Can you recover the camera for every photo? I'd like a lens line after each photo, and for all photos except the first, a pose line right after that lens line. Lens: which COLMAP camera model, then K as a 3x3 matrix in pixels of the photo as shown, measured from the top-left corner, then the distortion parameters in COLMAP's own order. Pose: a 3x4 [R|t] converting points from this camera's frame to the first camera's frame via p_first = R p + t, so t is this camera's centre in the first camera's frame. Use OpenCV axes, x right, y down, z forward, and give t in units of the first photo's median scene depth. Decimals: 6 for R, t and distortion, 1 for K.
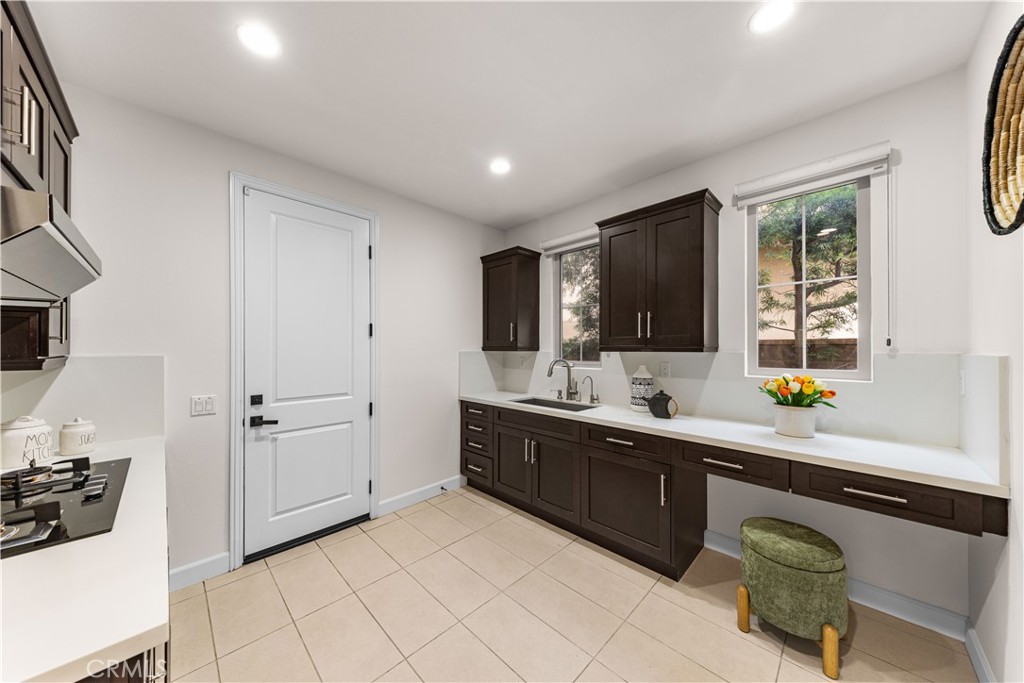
lens RADIAL K [[336.3, 0, 512.2], [0, 336.3, 346.3], [0, 0, 1]] dist [0.000425, 0.000077]
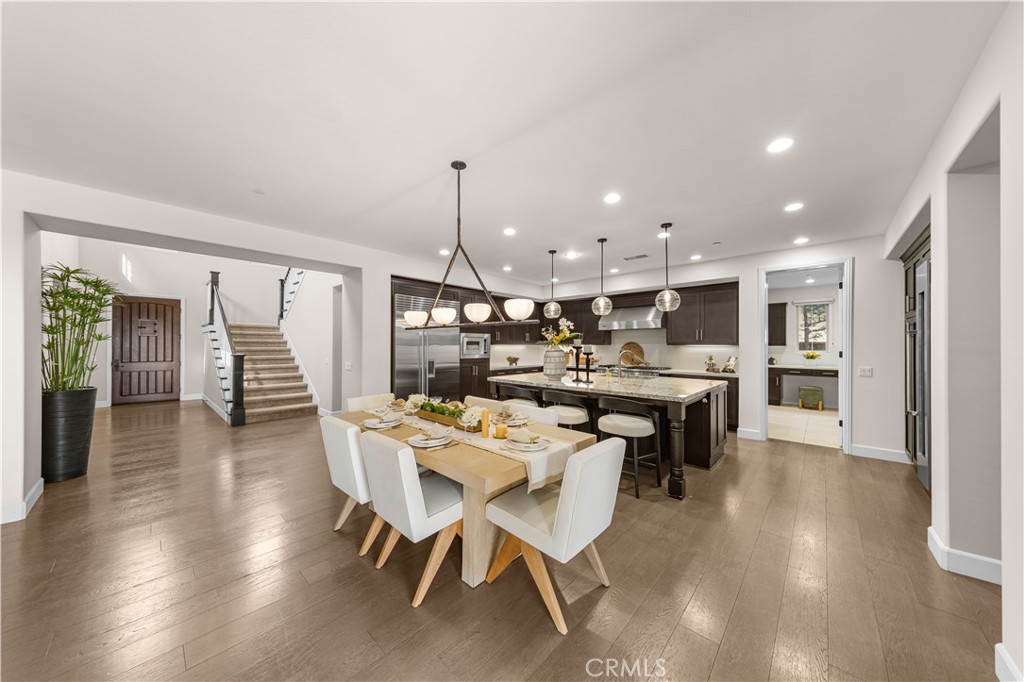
lens RADIAL K [[341.8, 0, 511.7], [0, 341.8, 343.6], [0, 0, 1]] dist [-0.001693, -0.000144]
pose [[0.998607, 0.003062, 0.052670, -2.296981], [-0.003148, 0.999994, 0.001547, -0.001501], [-0.052665, -0.001710, 0.998611, -2.251424]]
